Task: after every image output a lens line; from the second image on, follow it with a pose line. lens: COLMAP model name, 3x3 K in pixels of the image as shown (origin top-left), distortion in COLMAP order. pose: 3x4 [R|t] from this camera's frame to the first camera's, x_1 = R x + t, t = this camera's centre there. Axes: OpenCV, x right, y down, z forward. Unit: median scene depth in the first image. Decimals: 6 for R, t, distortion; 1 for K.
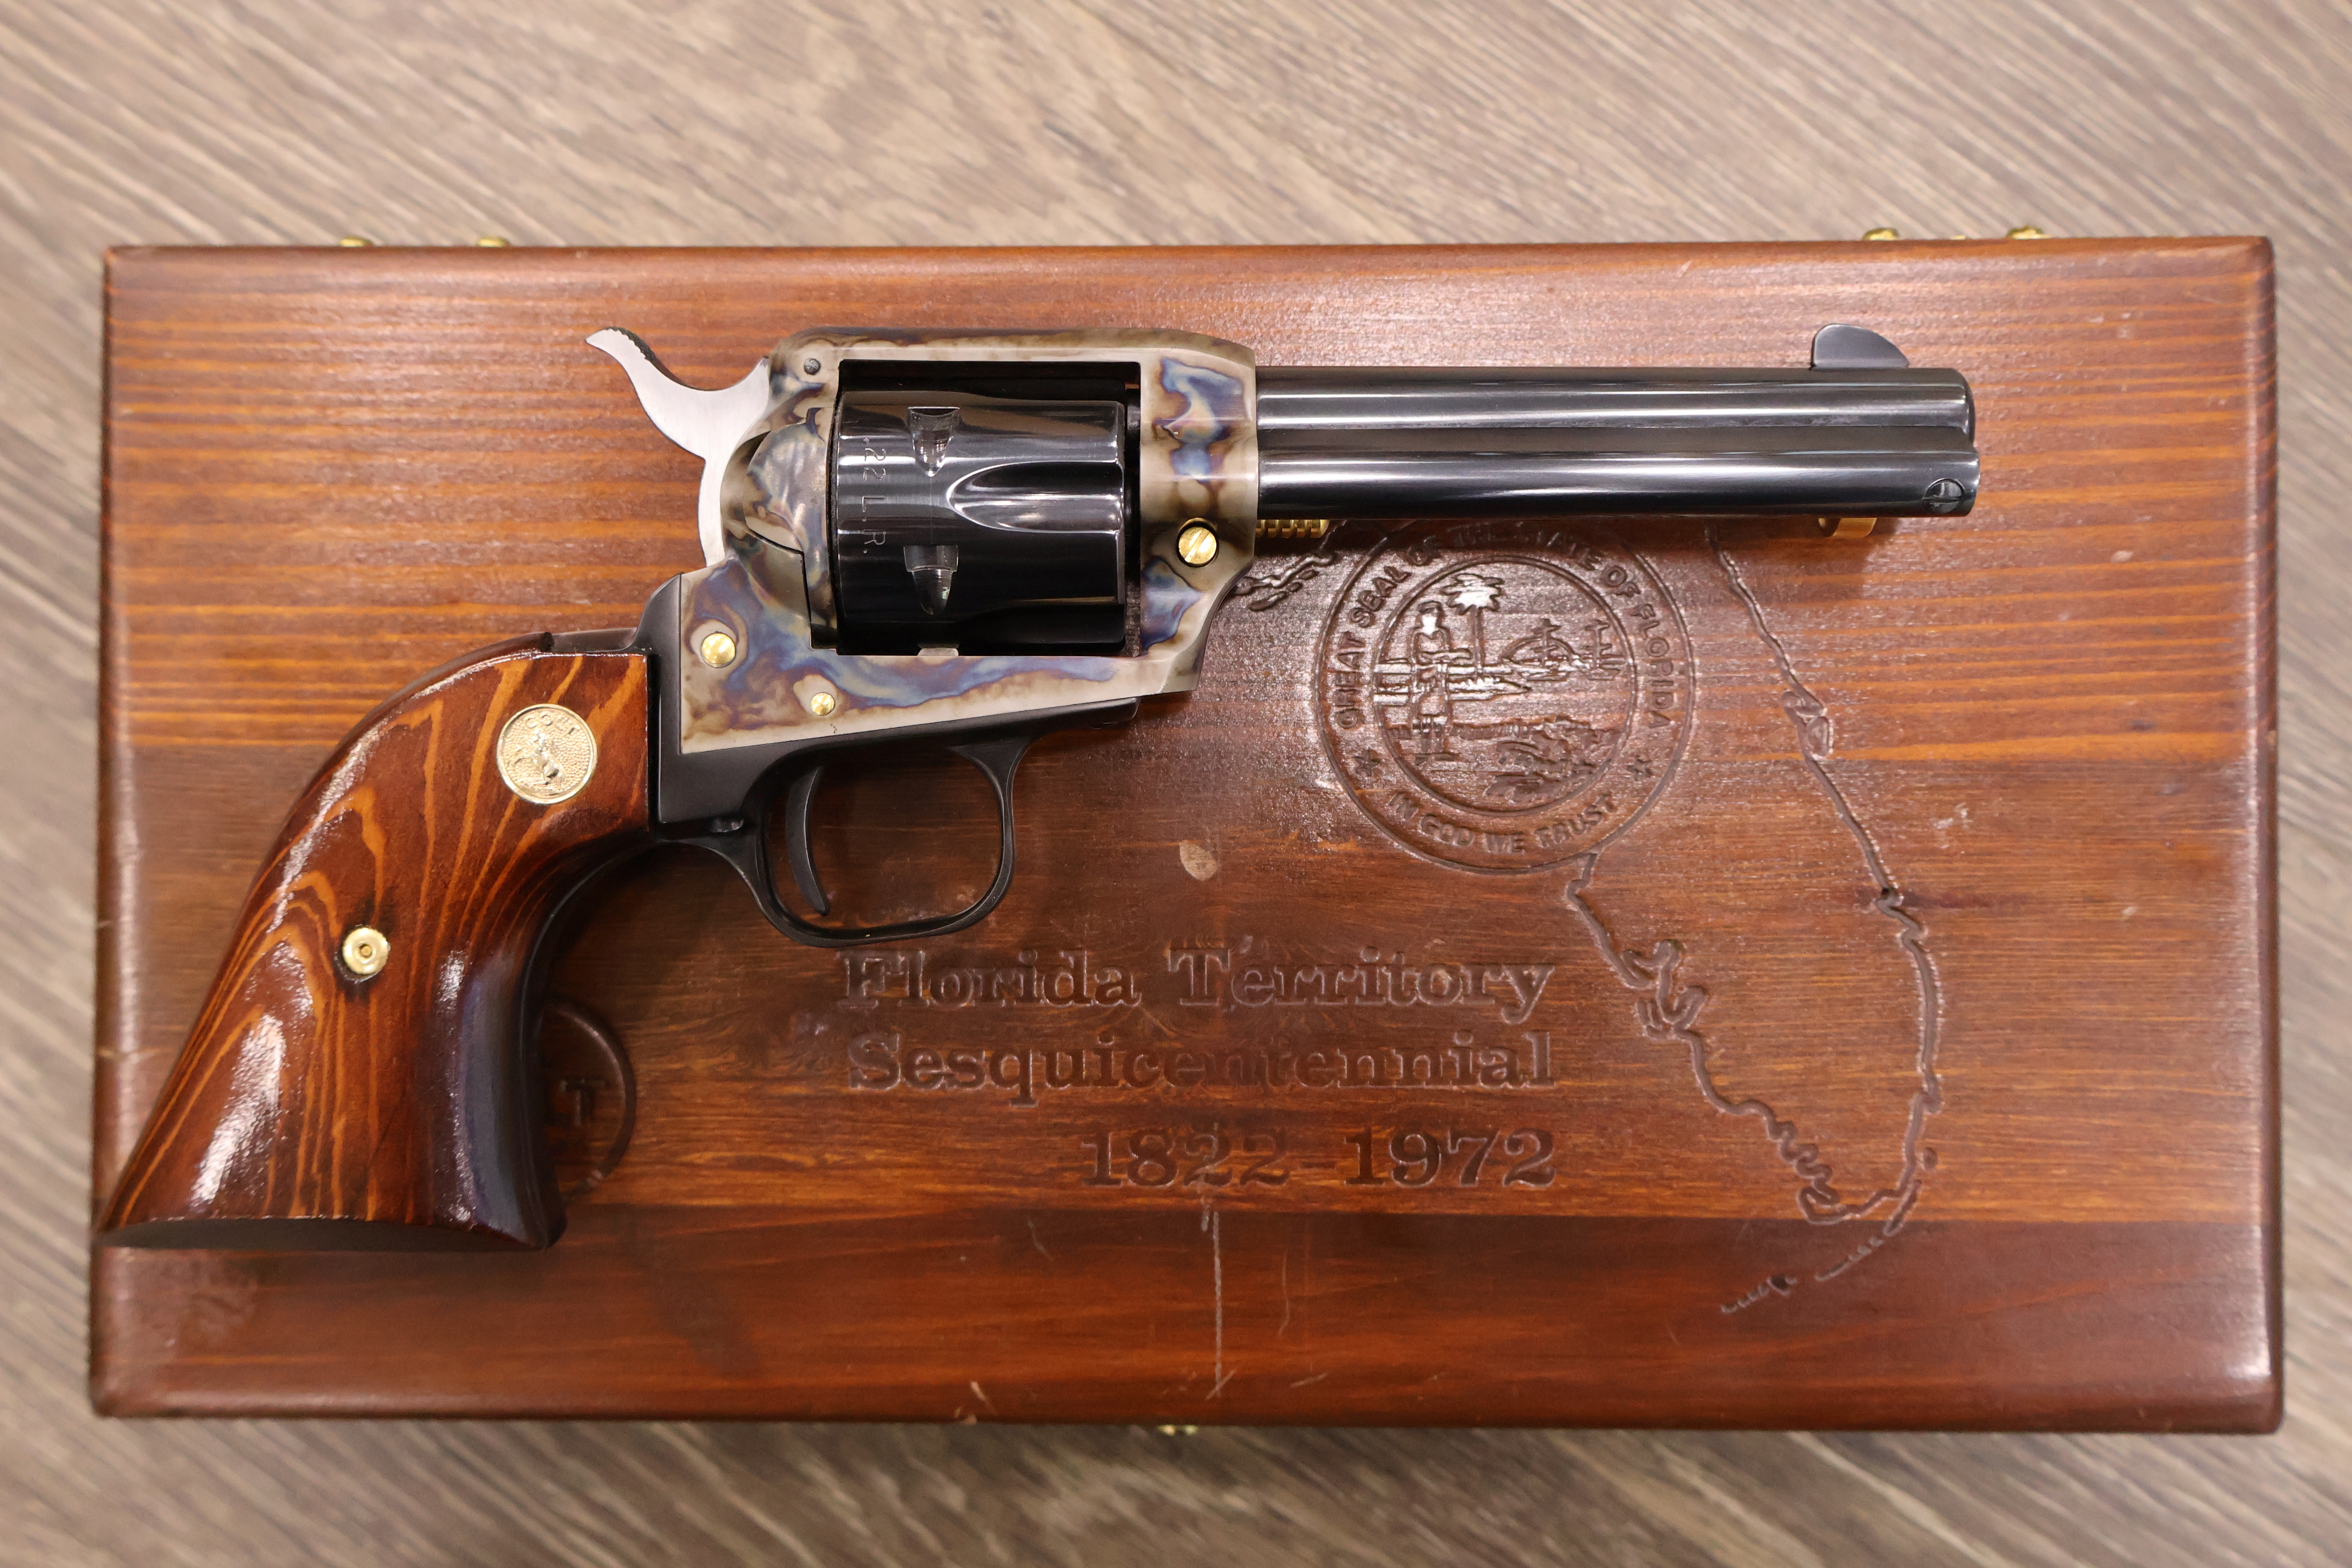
lens RADIAL K [[2090.7, 0, 1168.3], [0, 2090.7, 797.1], [0, 0, 1]] dist [0.021765, -0.004624]
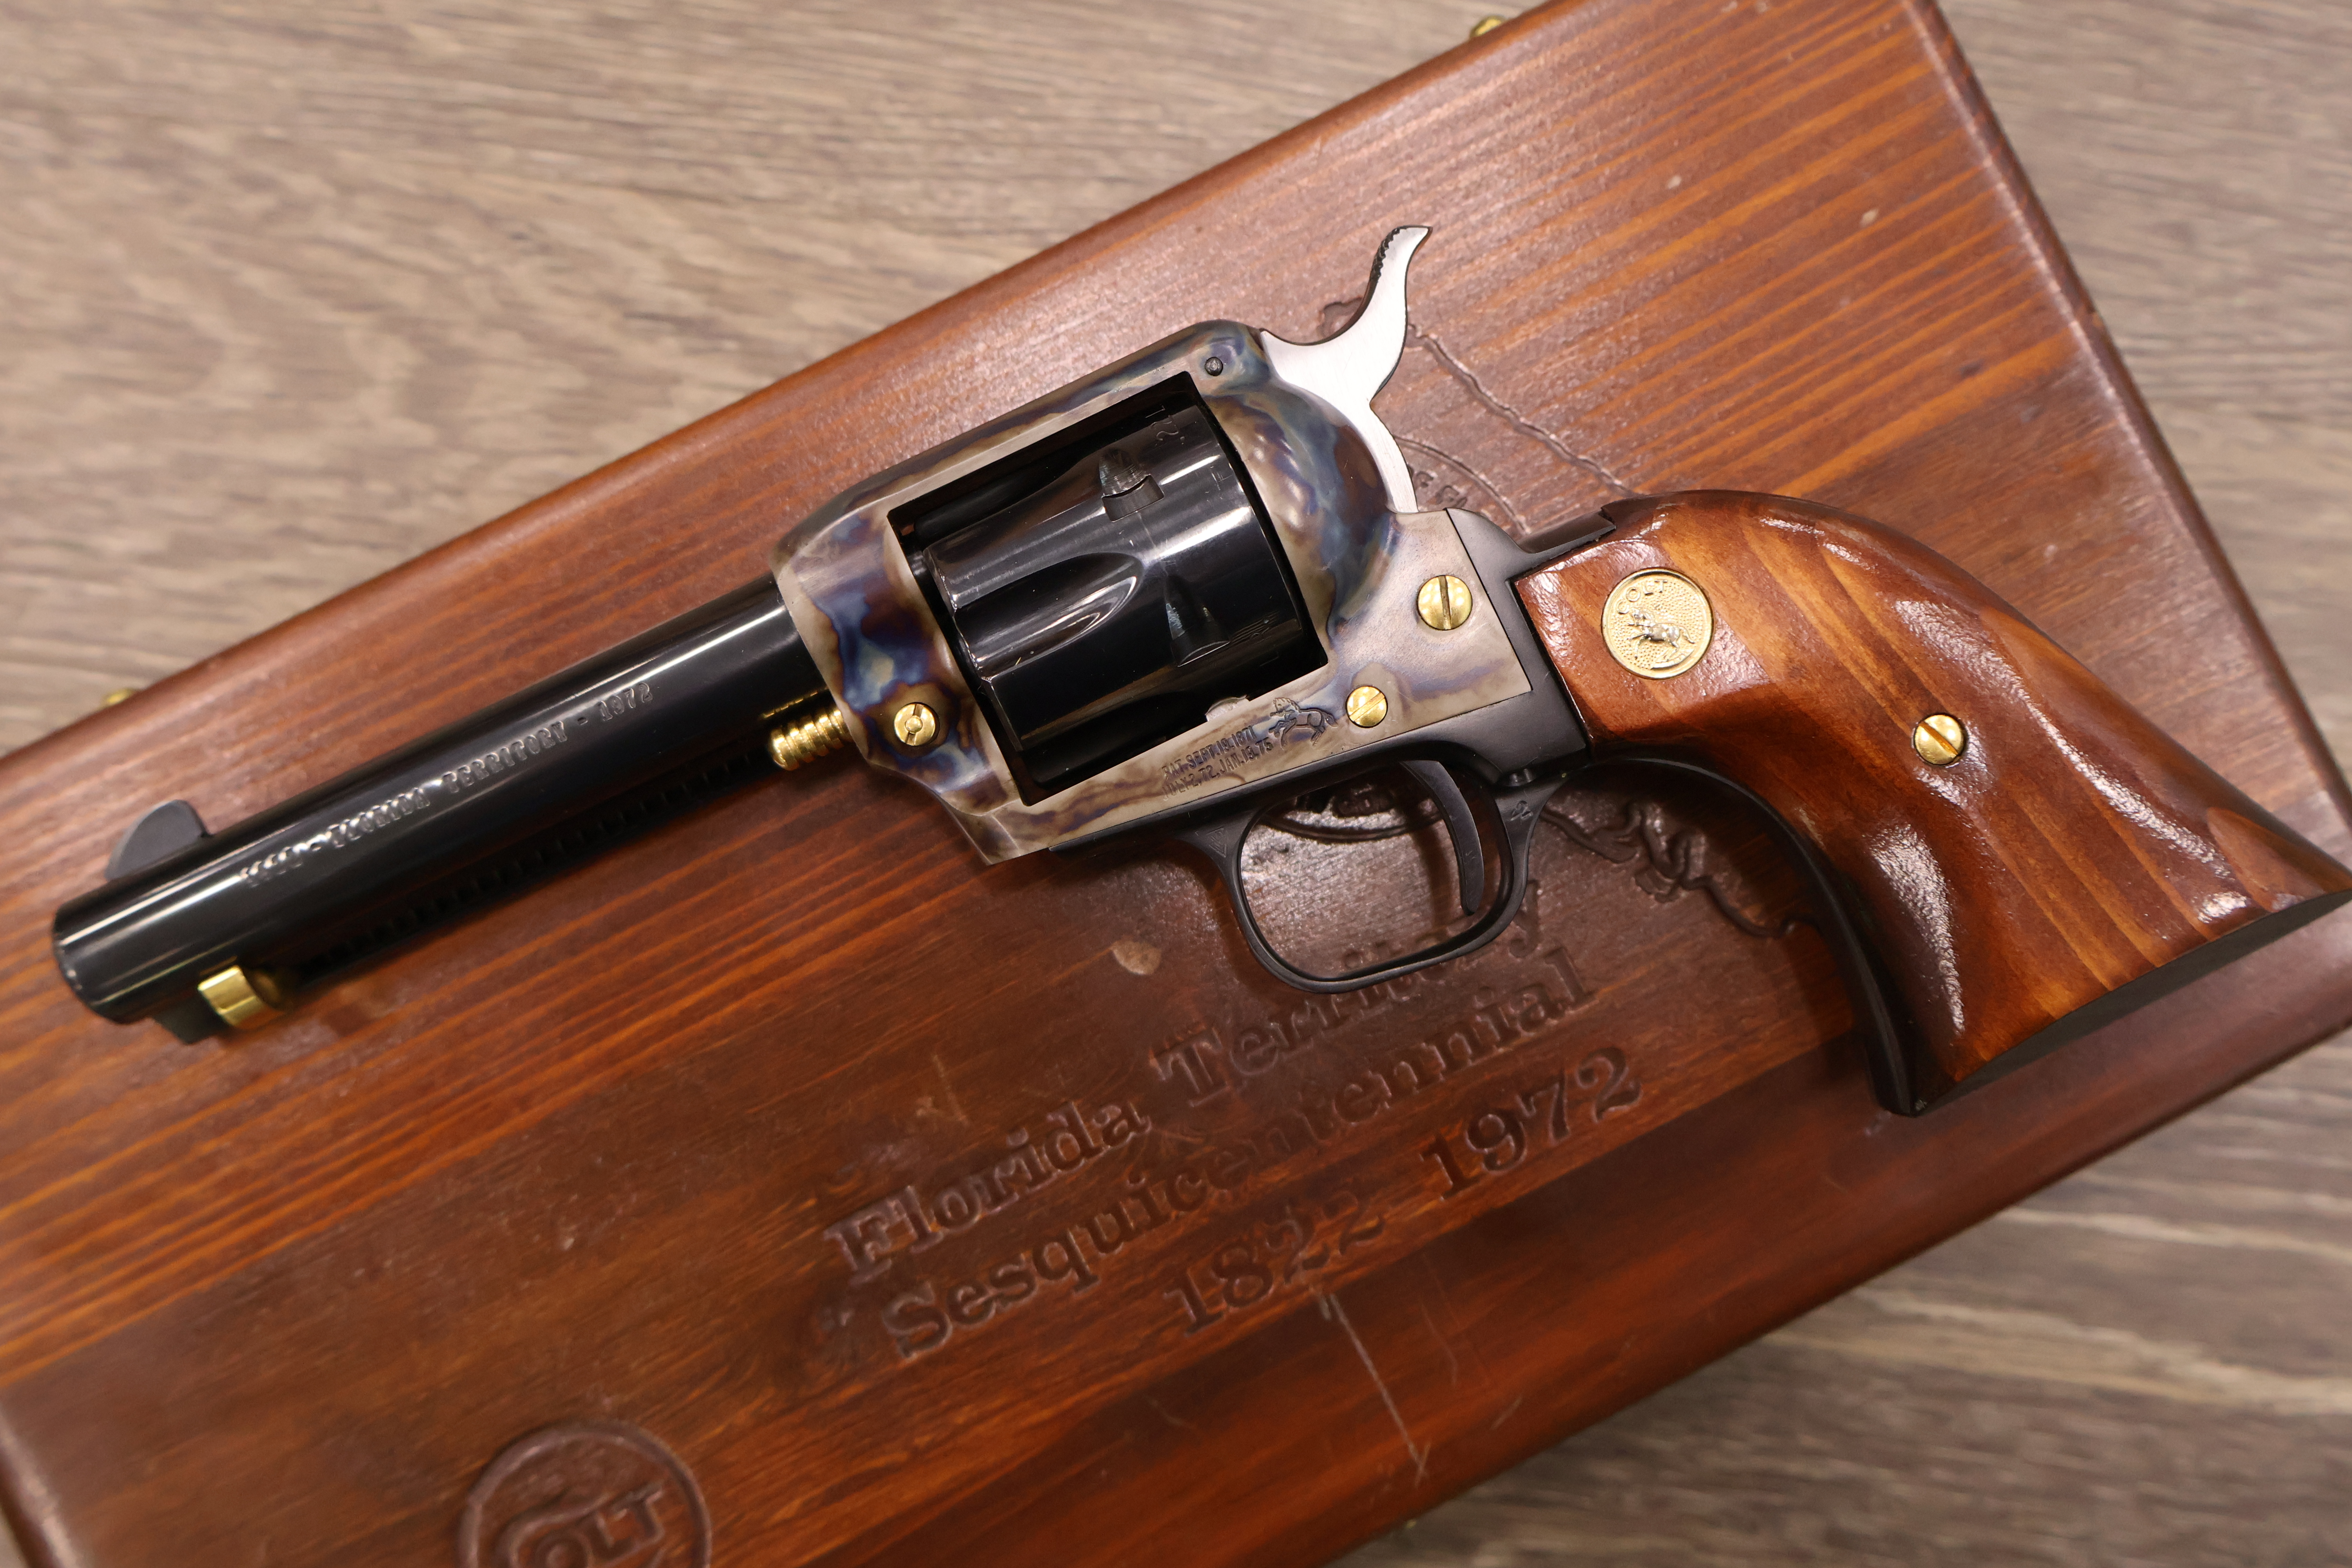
lens RADIAL K [[2090.7, 0, 1168.4], [0, 2090.7, 809.0], [0, 0, 1]] dist [0.021765, -0.004624]
pose [[0.890539, -0.450335, 0.064327, -0.003504], [0.452158, 0.891785, -0.016513, -0.005409], [-0.049930, 0.043792, 0.997792, 0.092317]]
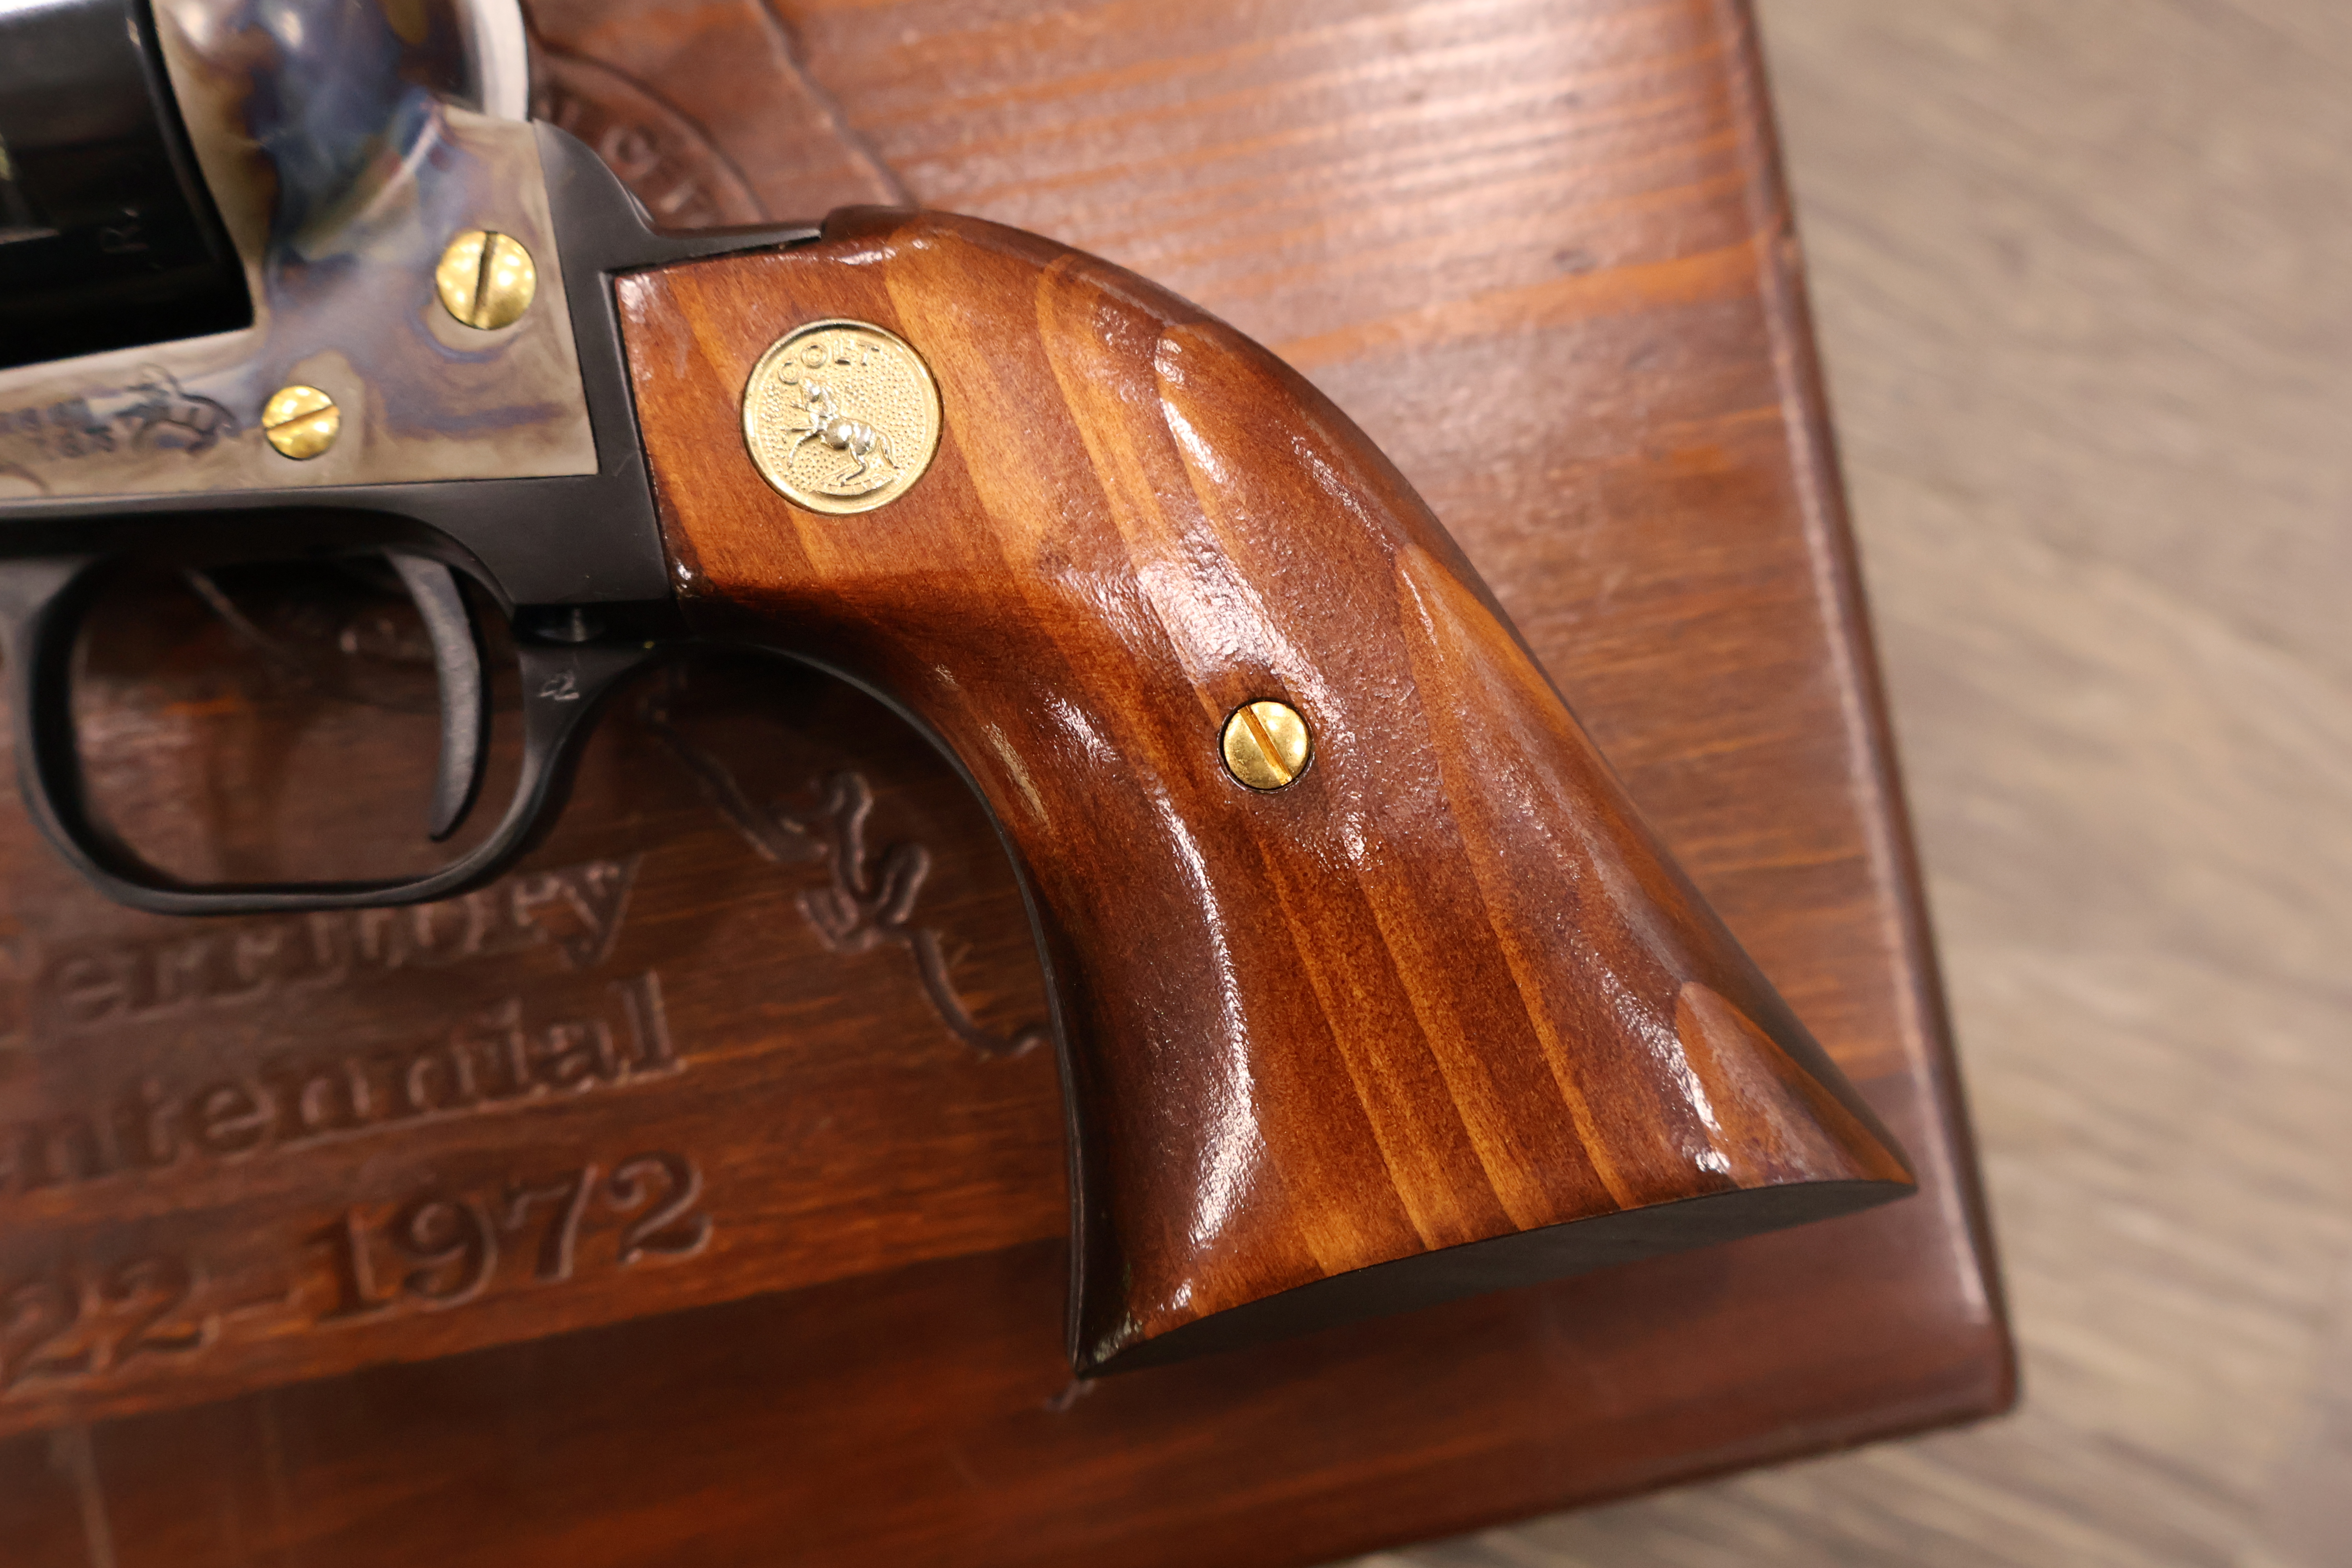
lens RADIAL K [[2090.7, 0, 1154.1], [0, 2090.7, 767.5], [0, 0, 1]] dist [0.021765, -0.004624]
pose [[0.978678, -0.175874, 0.106101, 0.261010], [0.179187, 0.983558, -0.022476, 0.094942], [-0.100403, 0.041008, 0.994101, 0.436457]]
